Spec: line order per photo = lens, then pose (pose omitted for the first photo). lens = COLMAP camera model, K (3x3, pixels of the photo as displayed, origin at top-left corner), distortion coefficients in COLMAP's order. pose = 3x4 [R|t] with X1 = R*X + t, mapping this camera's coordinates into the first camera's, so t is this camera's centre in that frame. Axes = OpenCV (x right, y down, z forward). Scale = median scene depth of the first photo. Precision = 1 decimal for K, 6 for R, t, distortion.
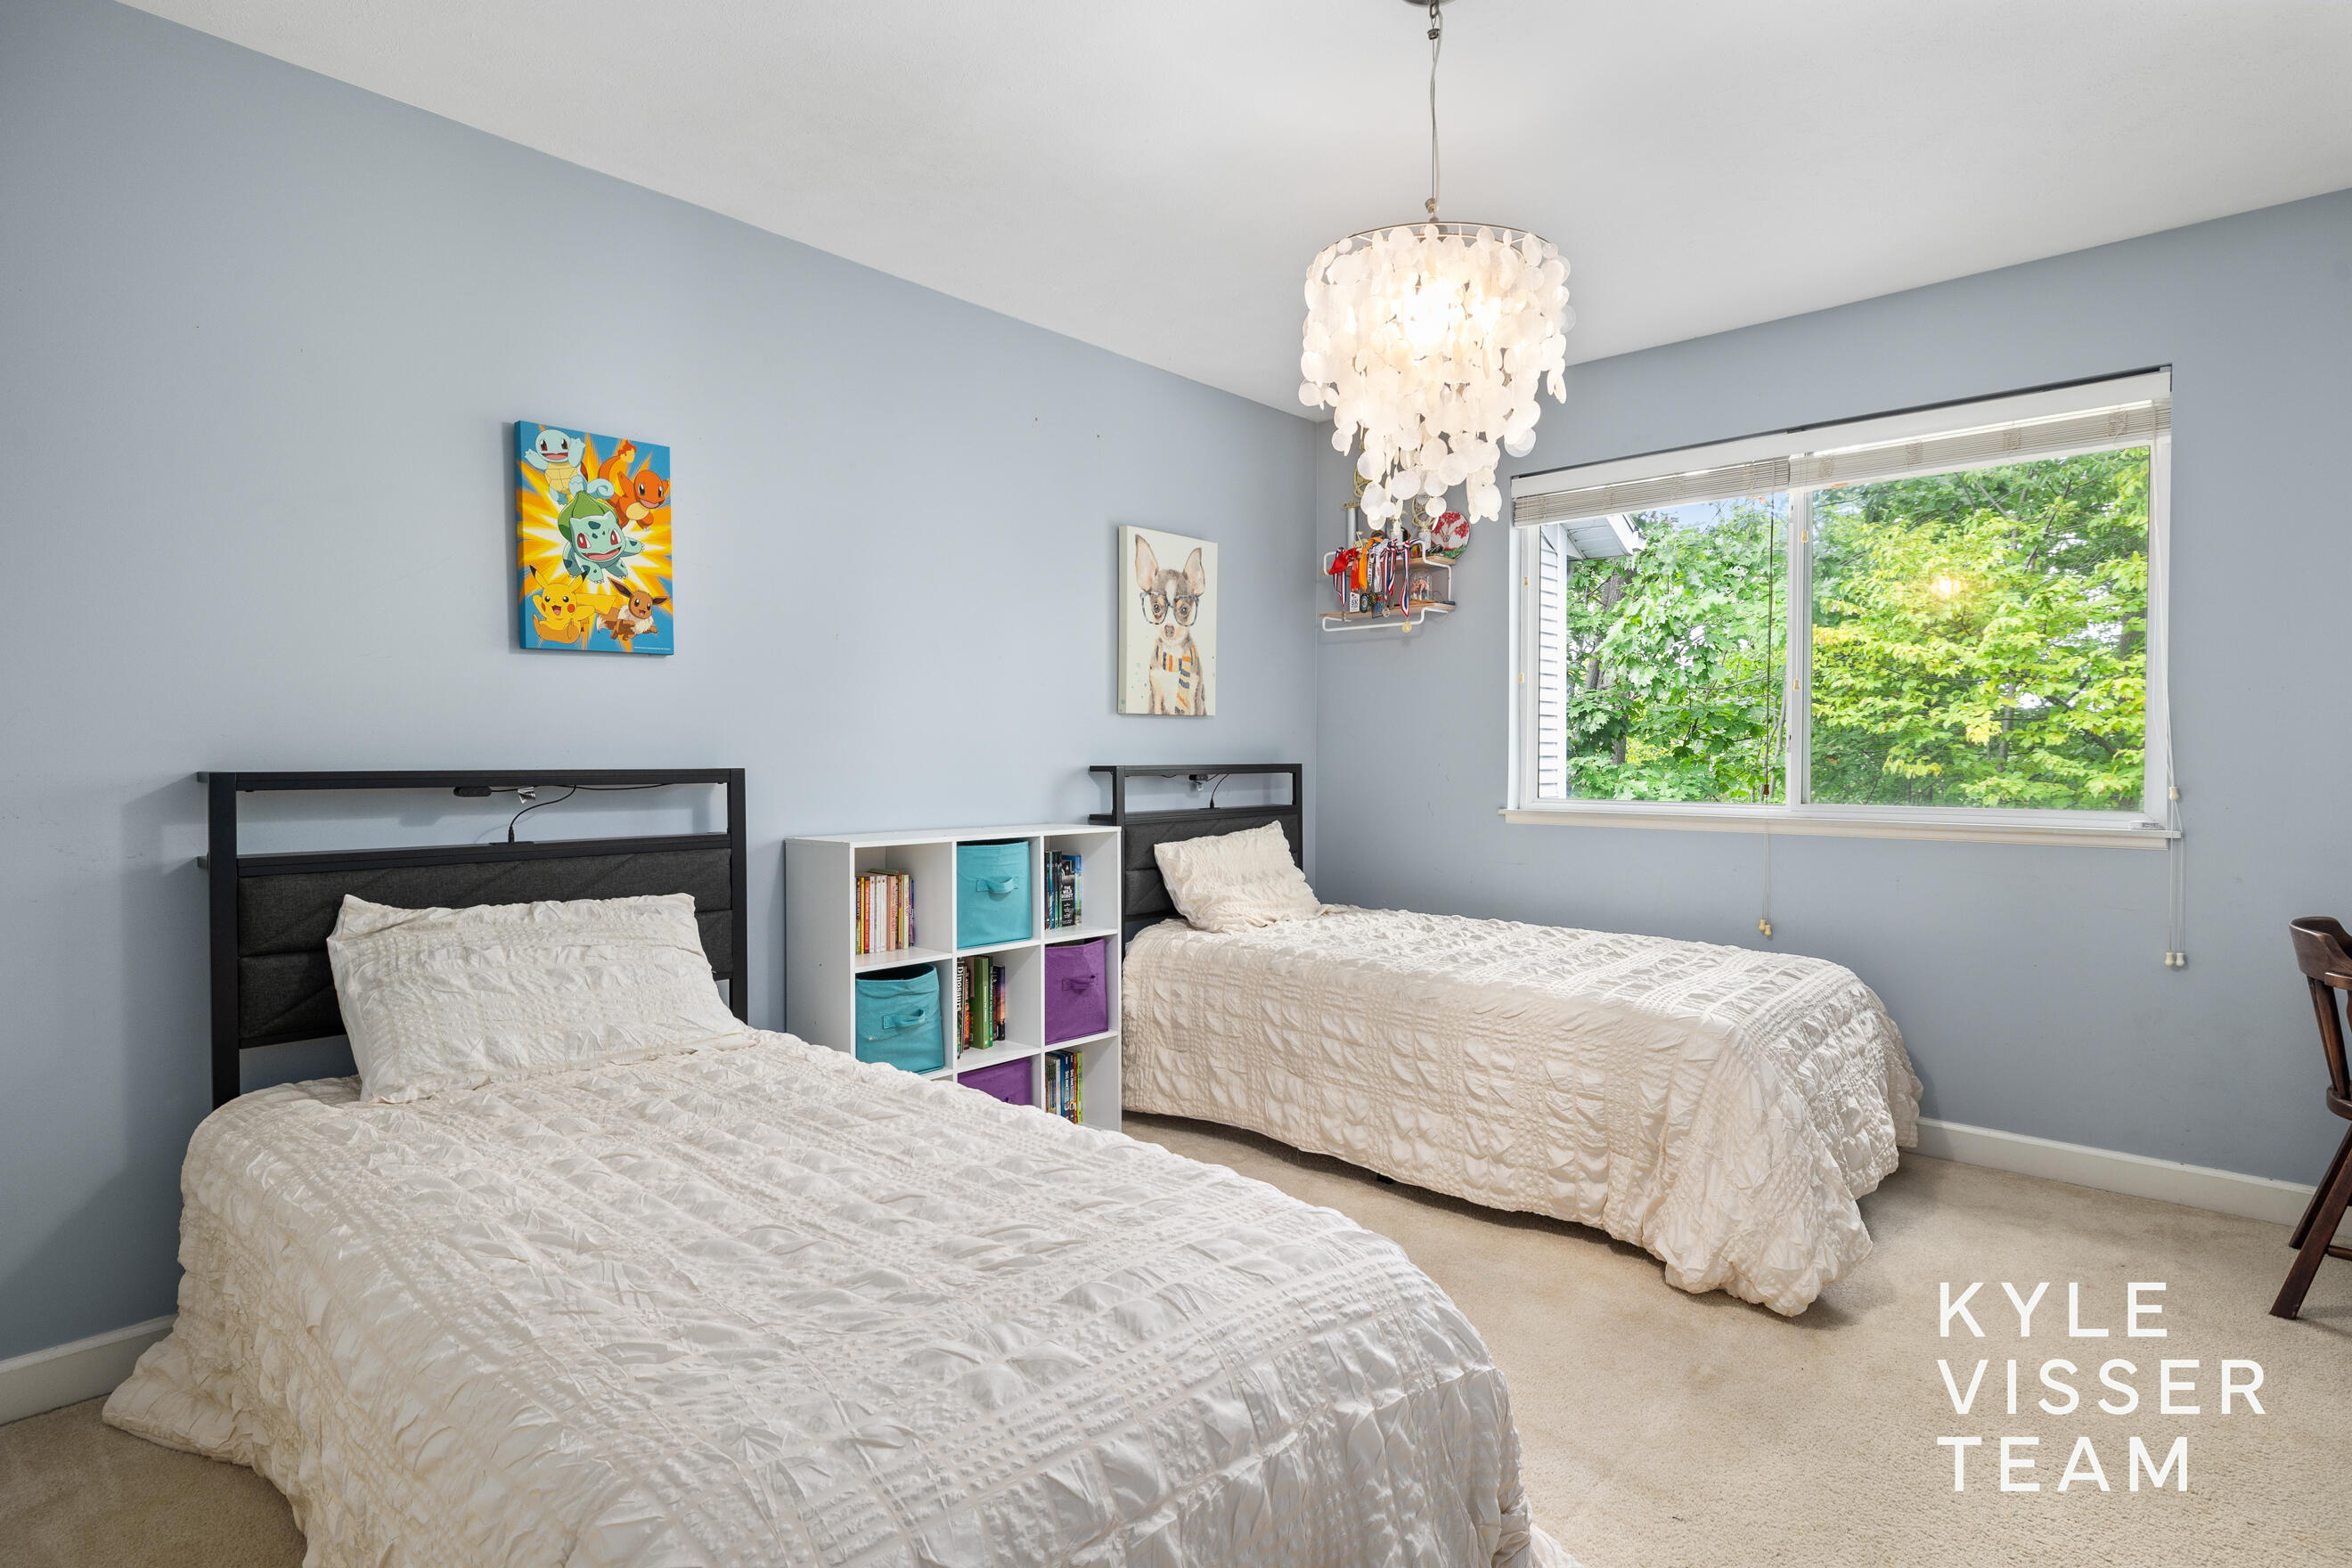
lens RADIAL K [[1236.7, 0, 1173.6], [0, 1236.7, 771.4], [0, 0, 1]] dist [0.003851, -0.001110]
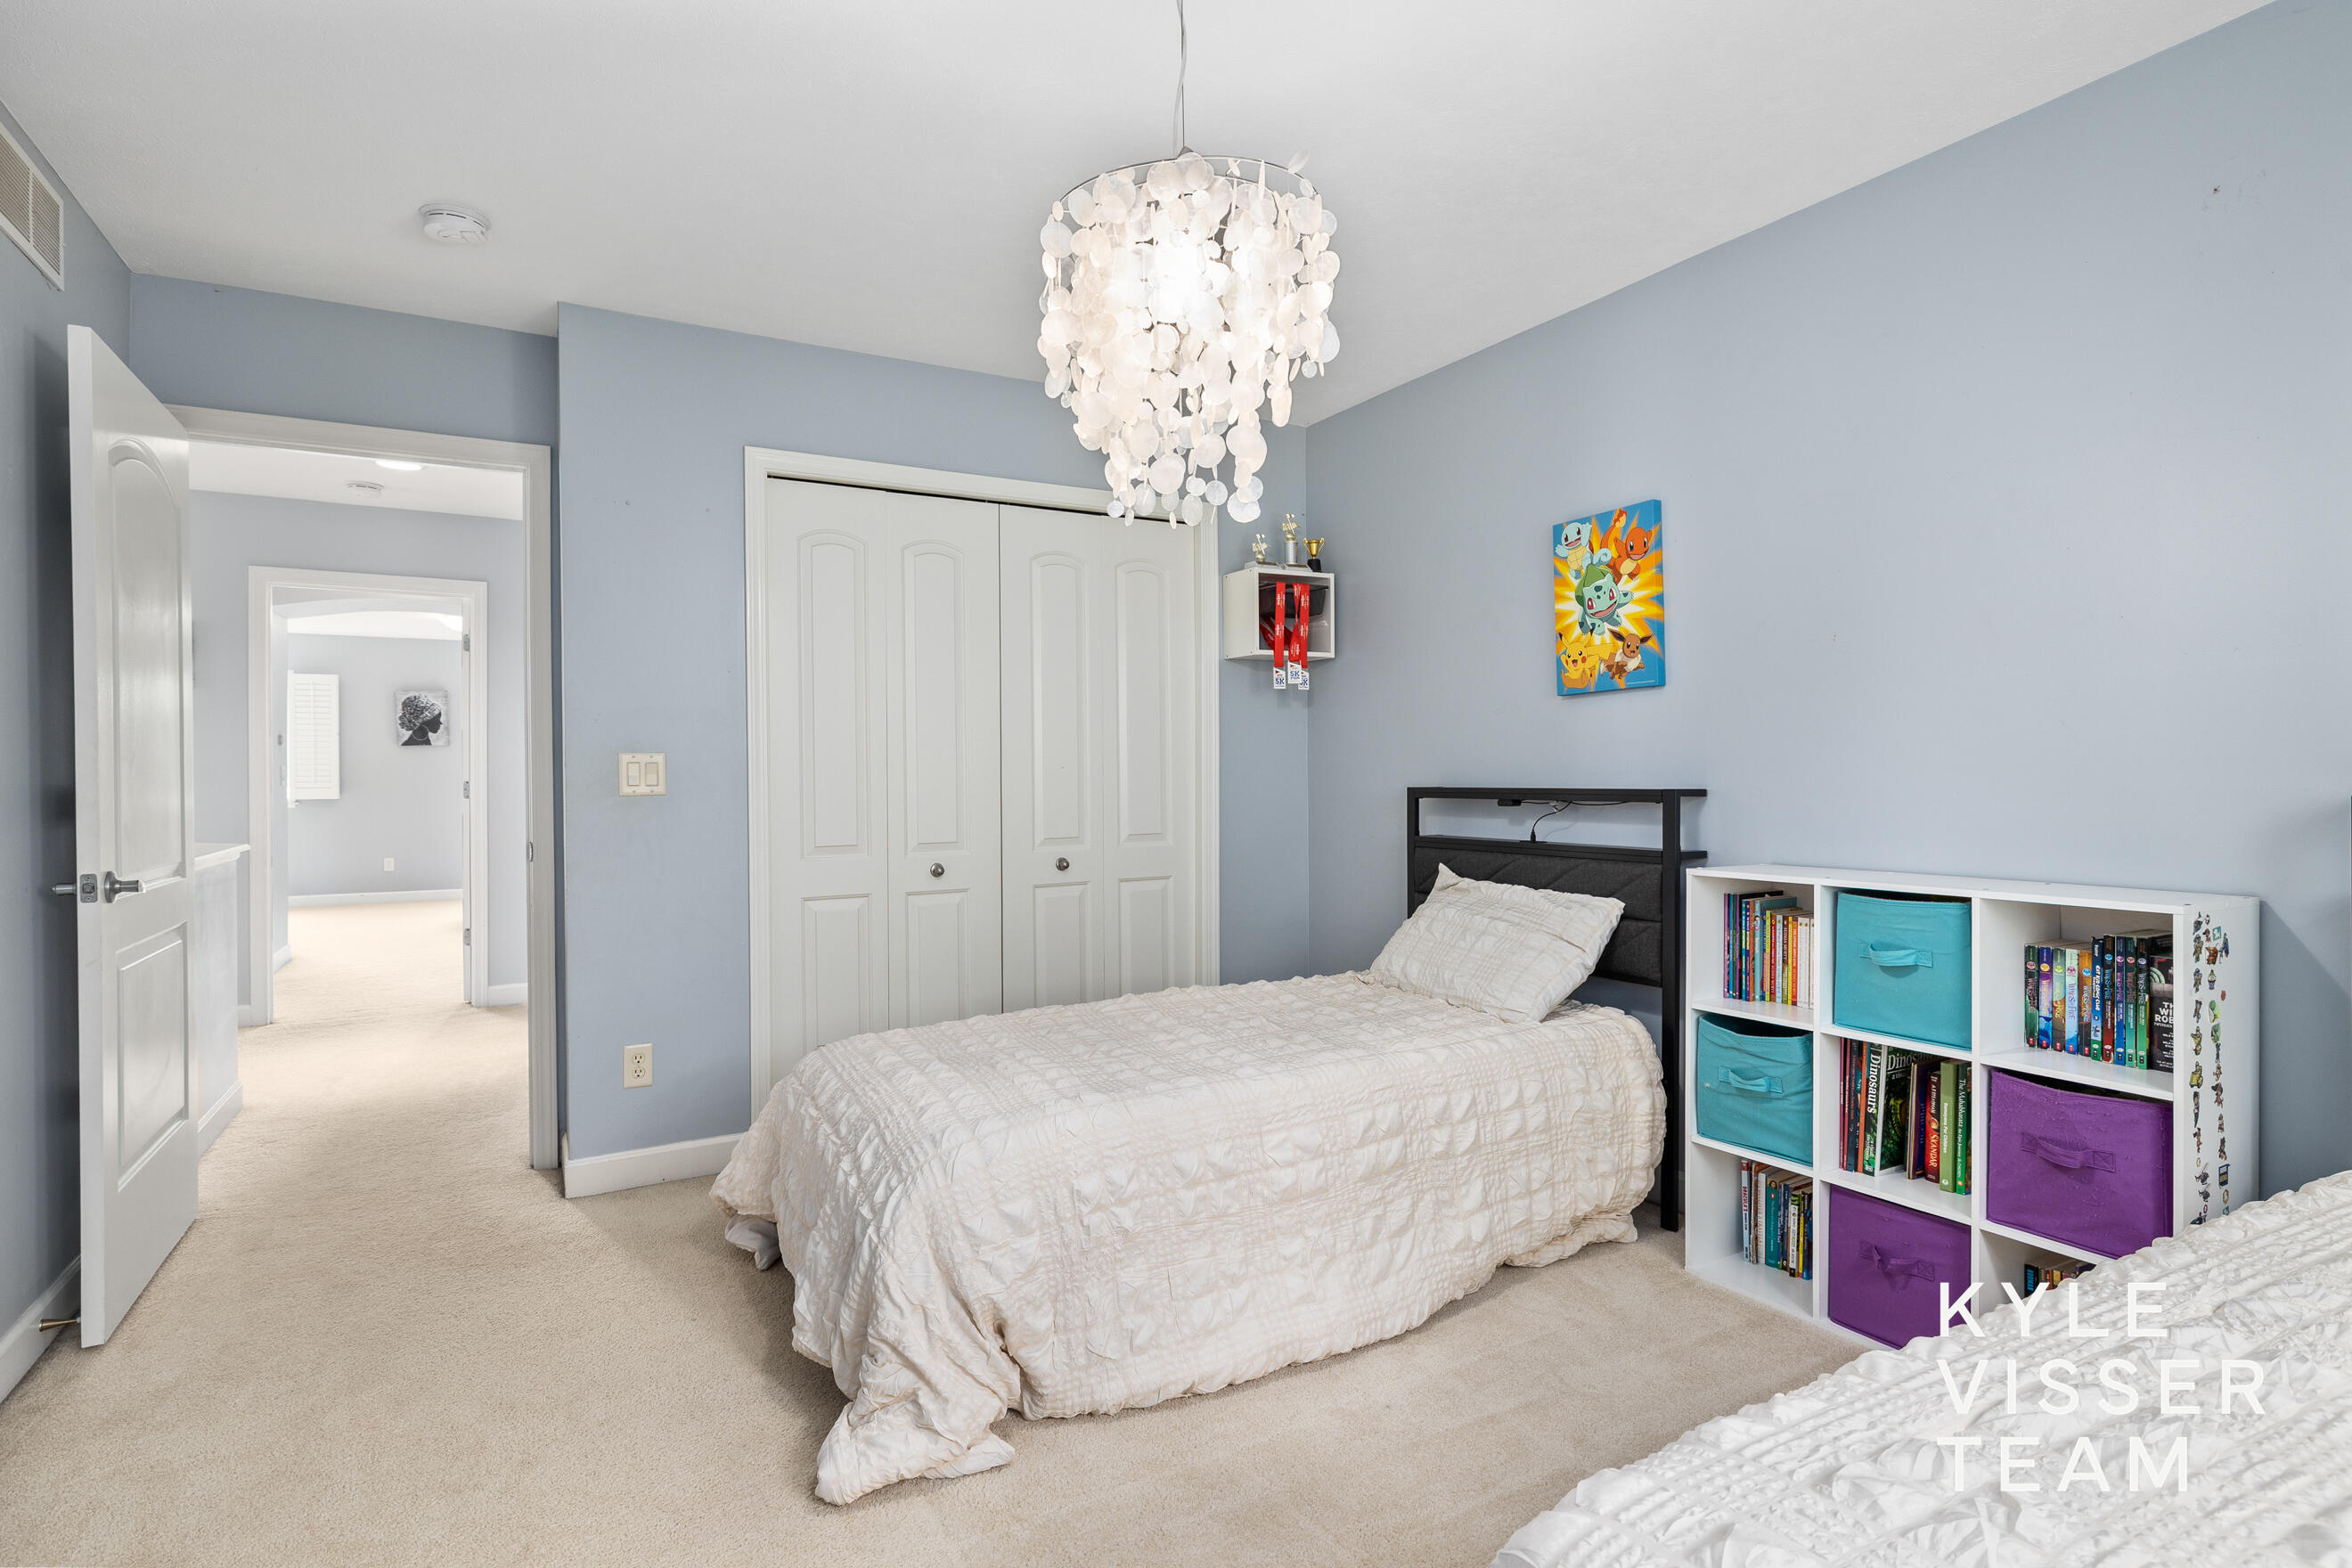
lens RADIAL K [[1236.7, 0, 1172.2], [0, 1236.7, 790.4], [0, 0, 1]] dist [0.003851, -0.001110]
pose [[-0.332691, 0.007946, -0.943002, 0.815770], [-0.008881, 0.999894, 0.011558, -0.009904], [0.942994, 0.012220, -0.332585, 1.001296]]
